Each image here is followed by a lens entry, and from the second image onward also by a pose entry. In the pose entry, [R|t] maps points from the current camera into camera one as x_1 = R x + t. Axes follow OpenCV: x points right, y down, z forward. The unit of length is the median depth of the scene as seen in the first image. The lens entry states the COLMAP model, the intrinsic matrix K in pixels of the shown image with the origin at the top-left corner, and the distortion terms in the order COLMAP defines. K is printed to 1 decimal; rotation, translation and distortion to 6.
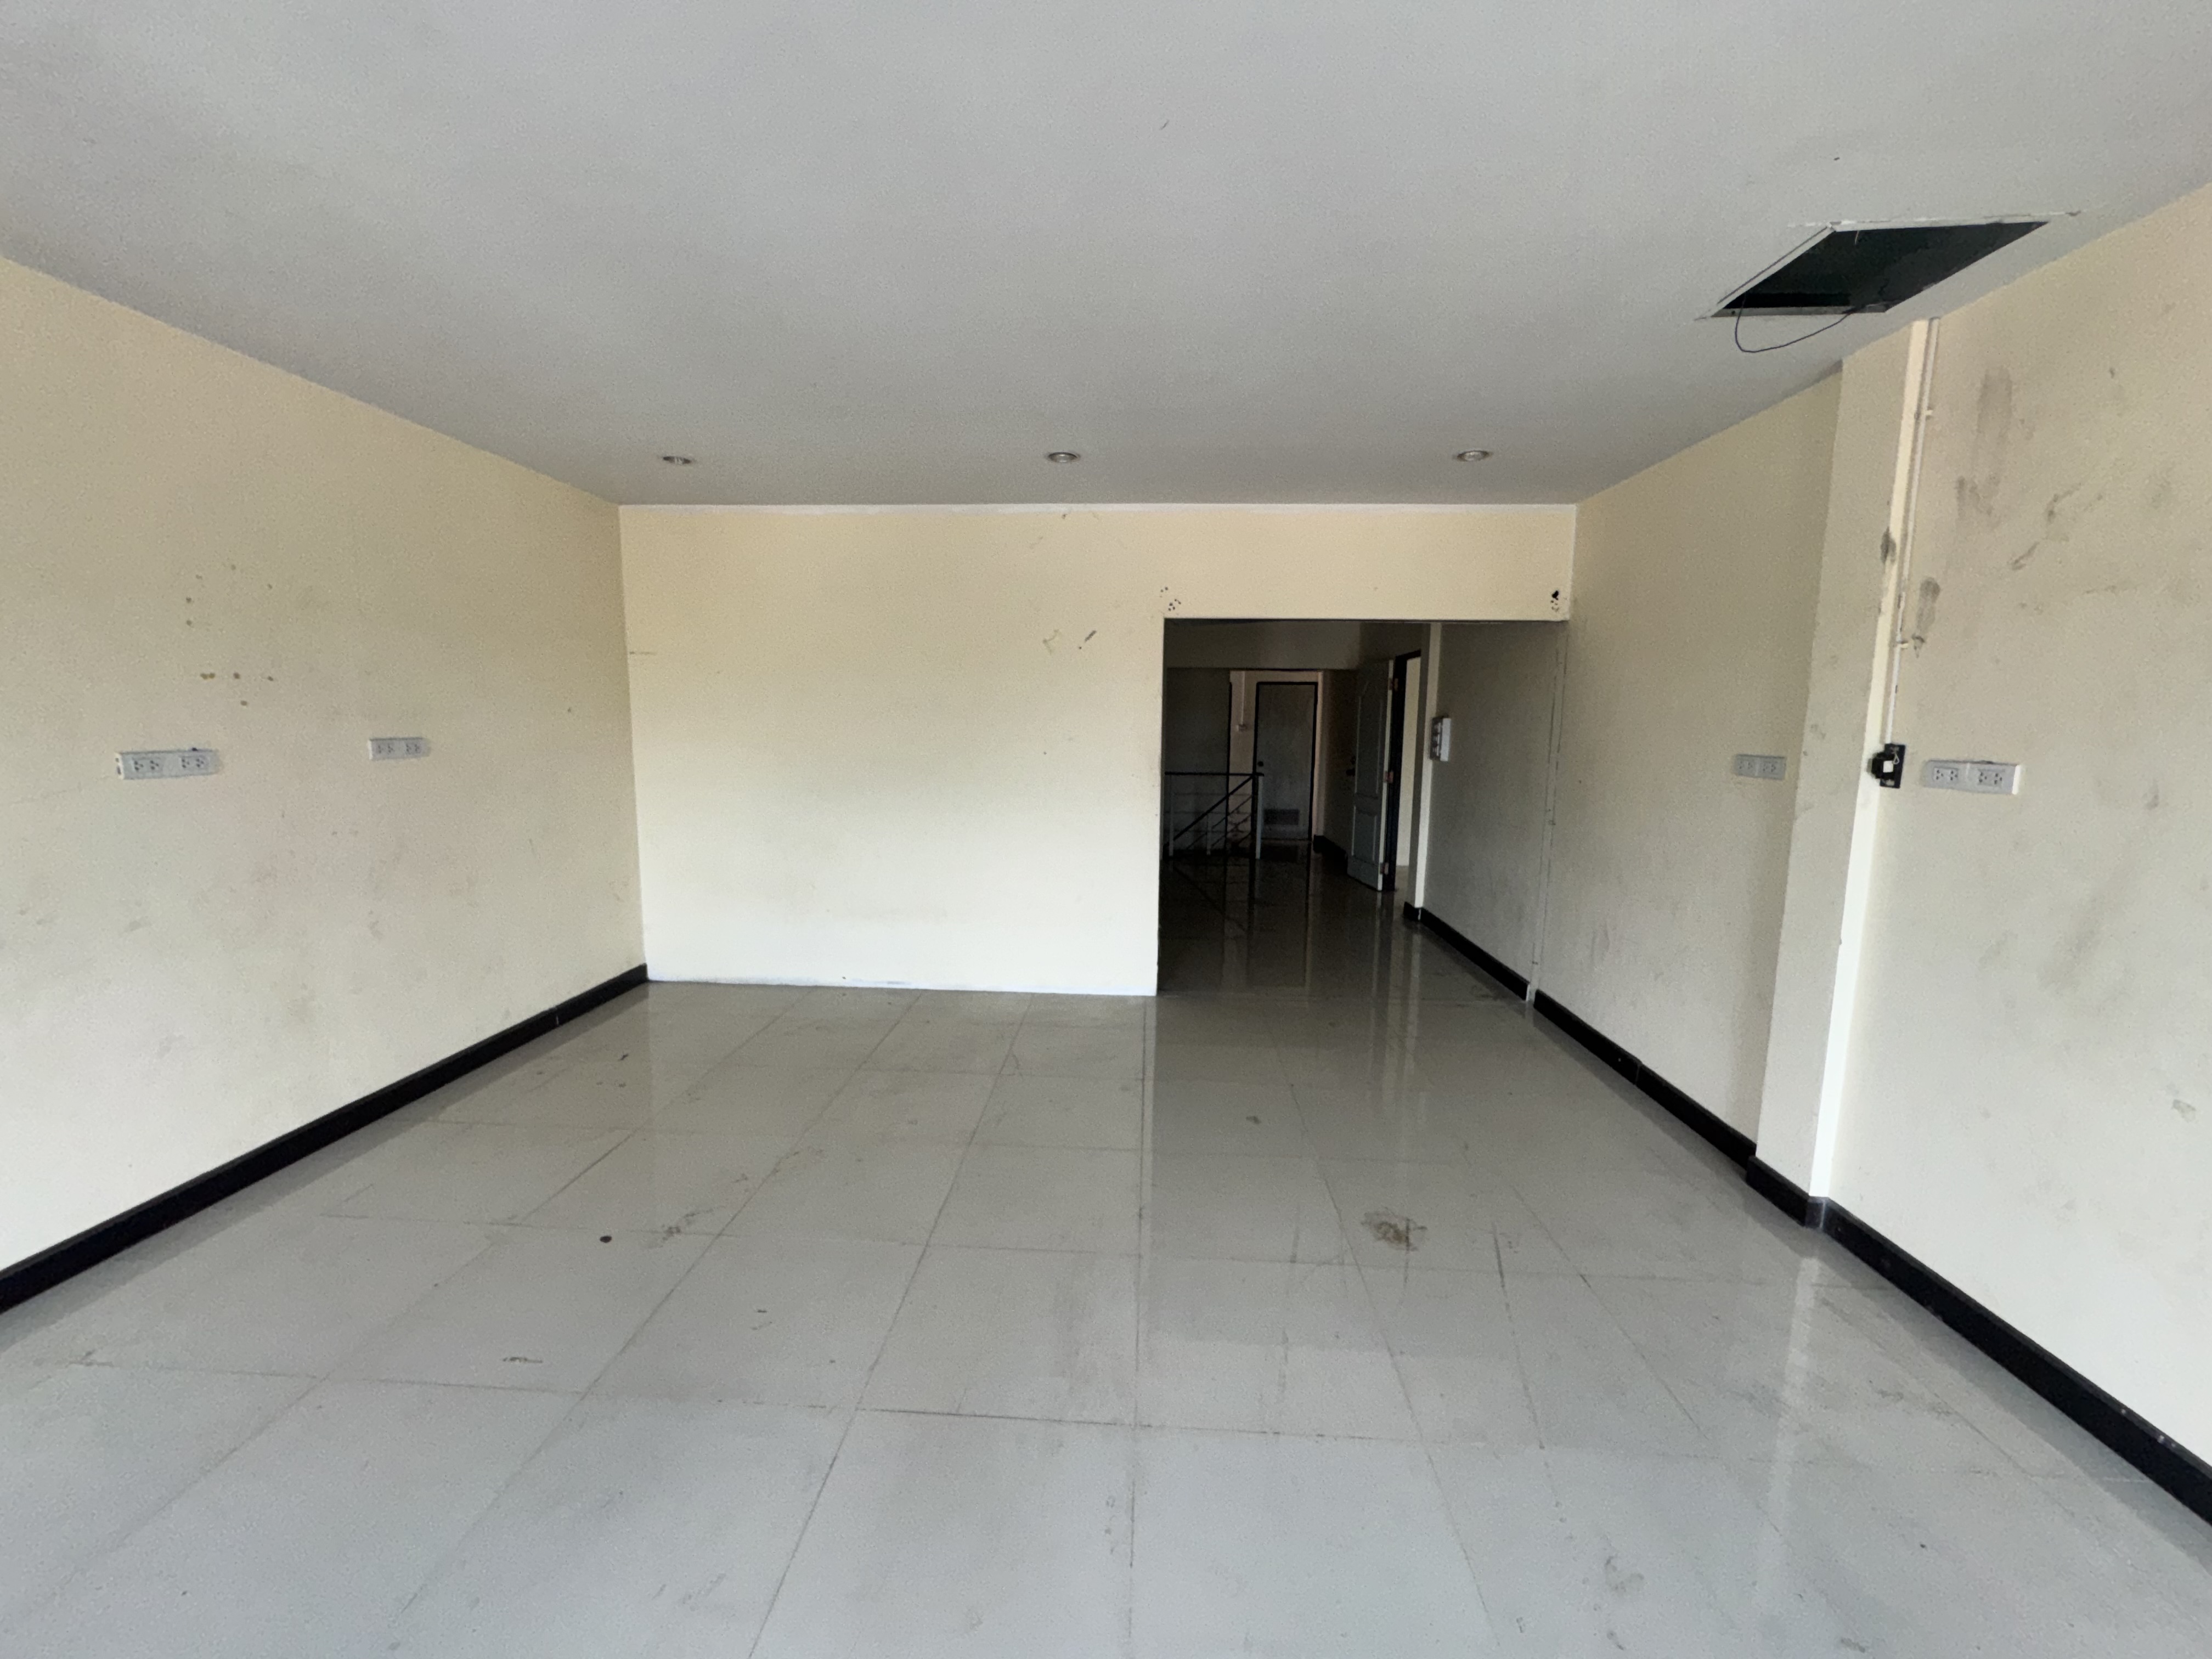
lens RADIAL K [[882.4, 0, 1106.0], [0, 882.4, 829.5], [0, 0, 1]] dist [-0.001058, 0.000079]
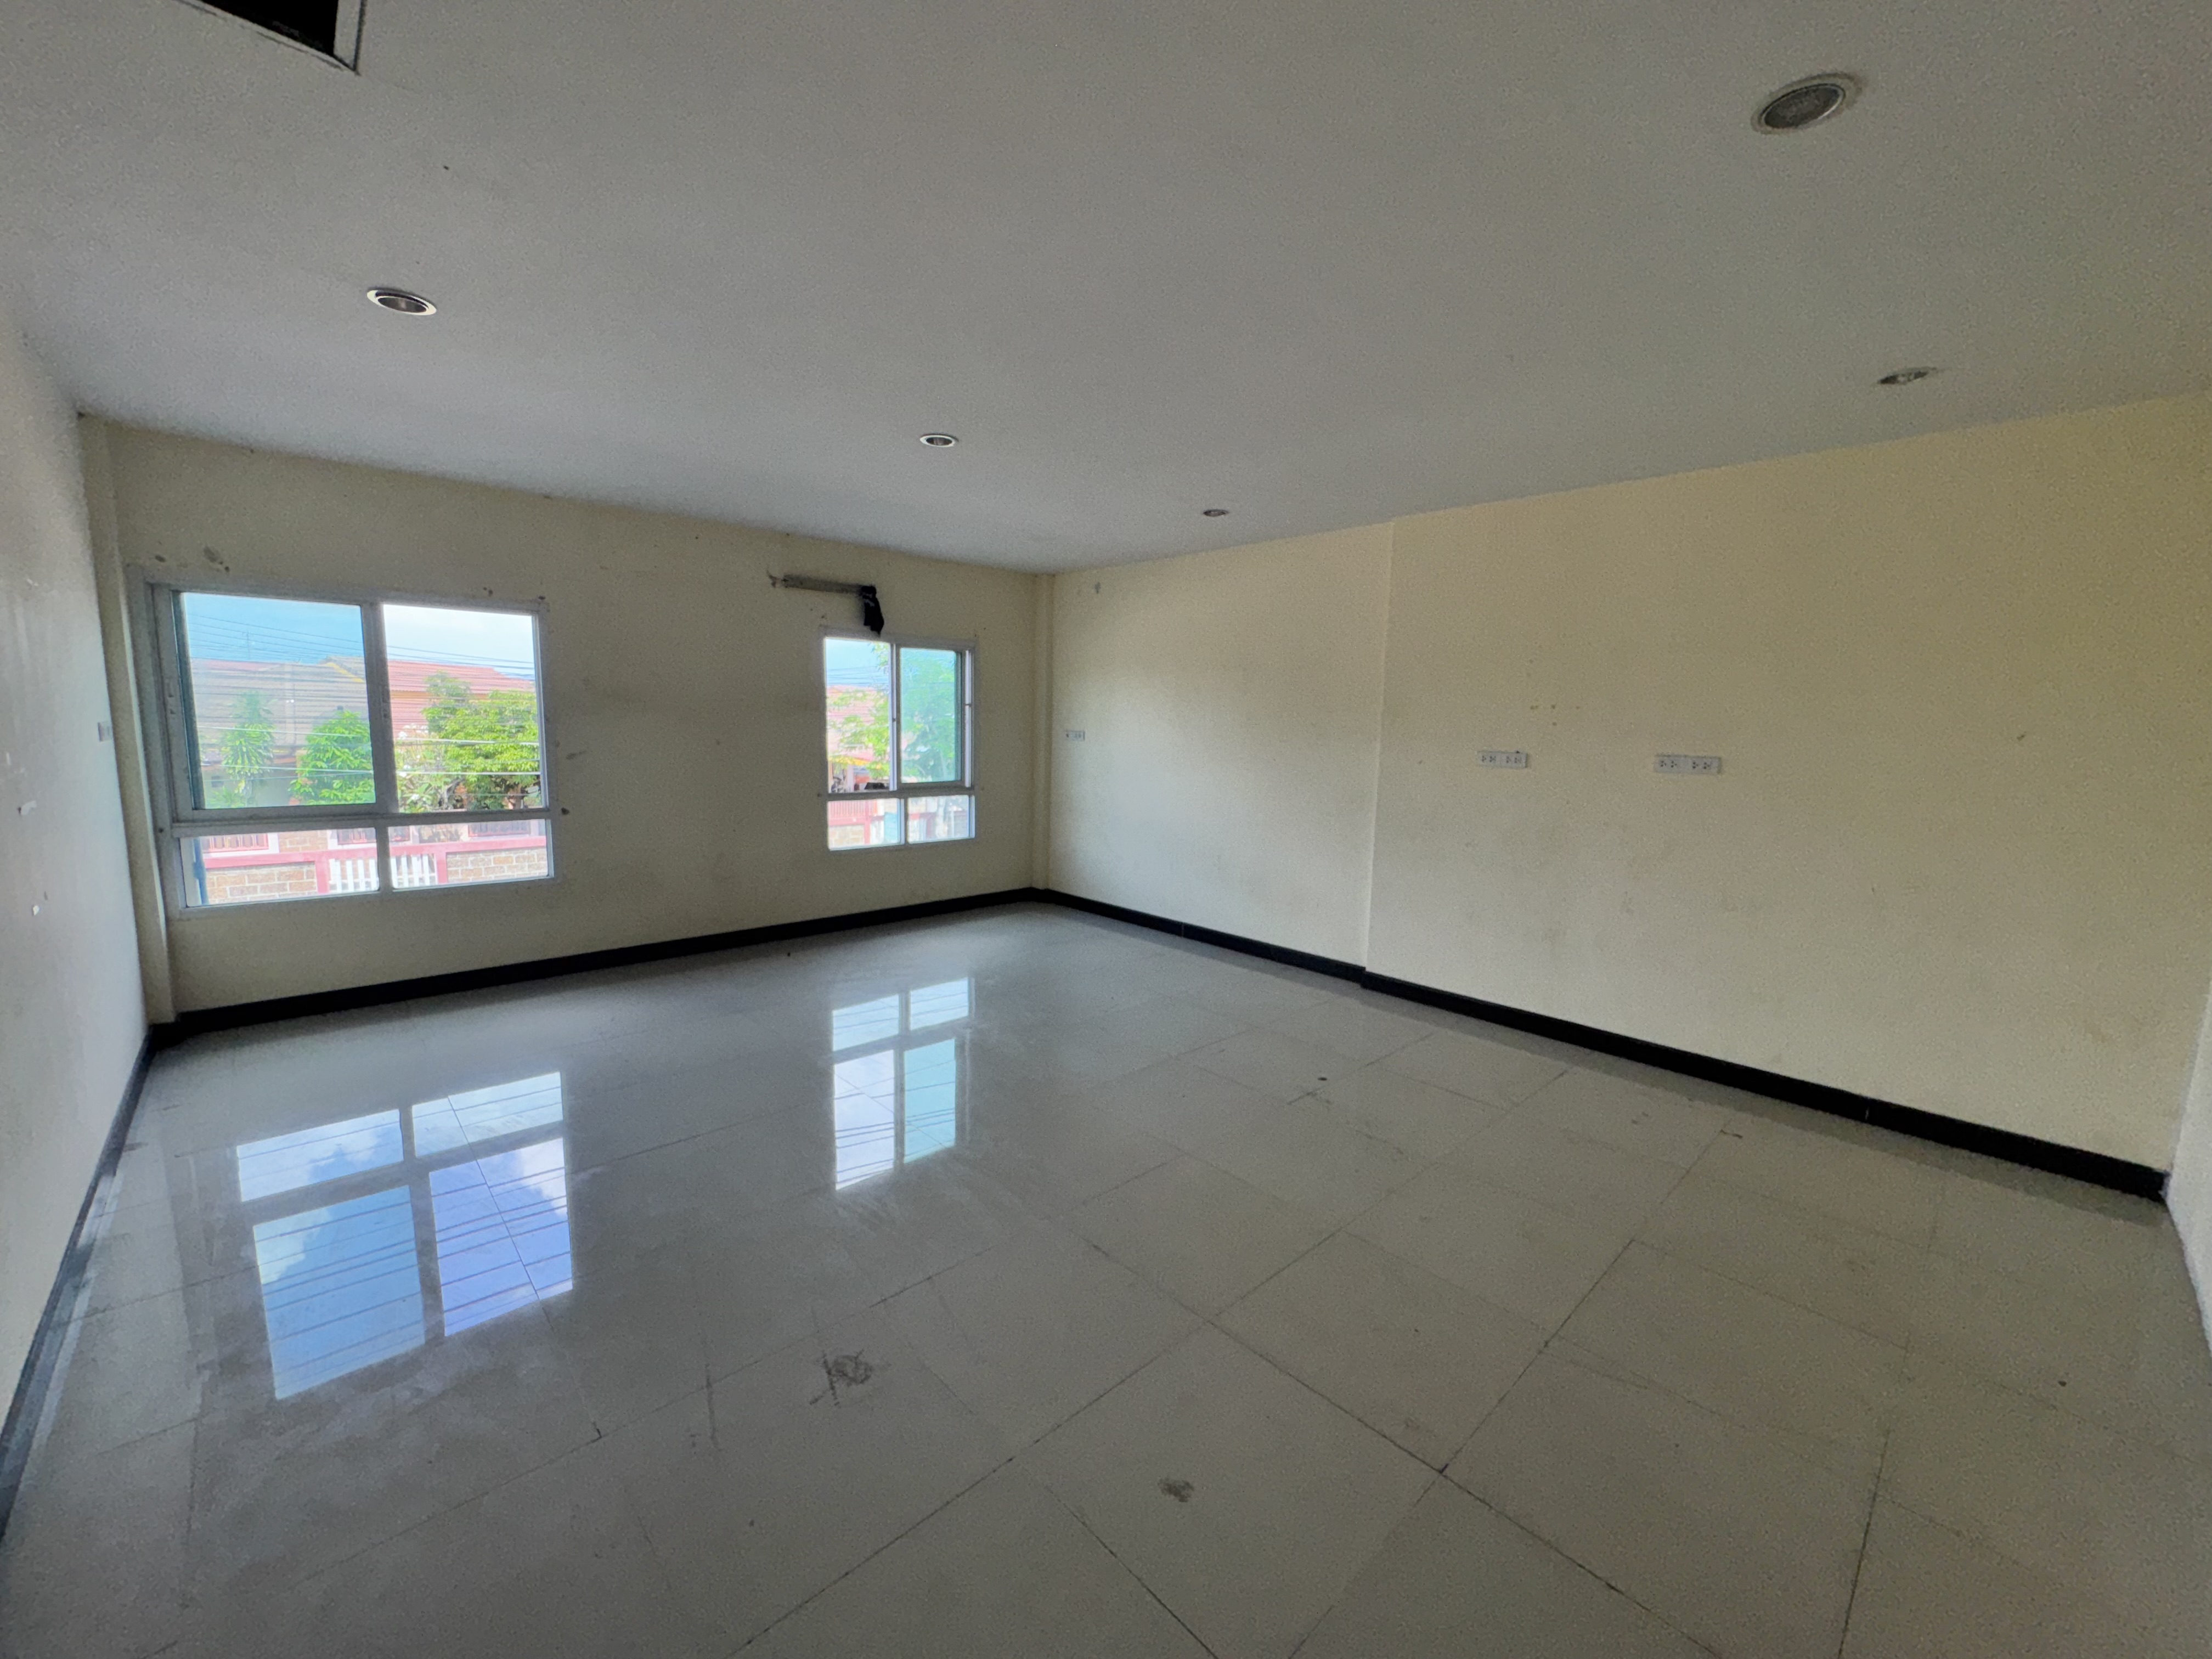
lens RADIAL K [[882.4, 0, 1106.0], [0, 882.4, 829.5], [0, 0, 1]] dist [-0.001058, 0.000079]
pose [[-0.694816, 0.071493, -0.715625, 0.571109], [-0.117172, 0.970499, 0.210720, -0.168614], [0.709578, 0.230263, -0.665941, 1.283232]]
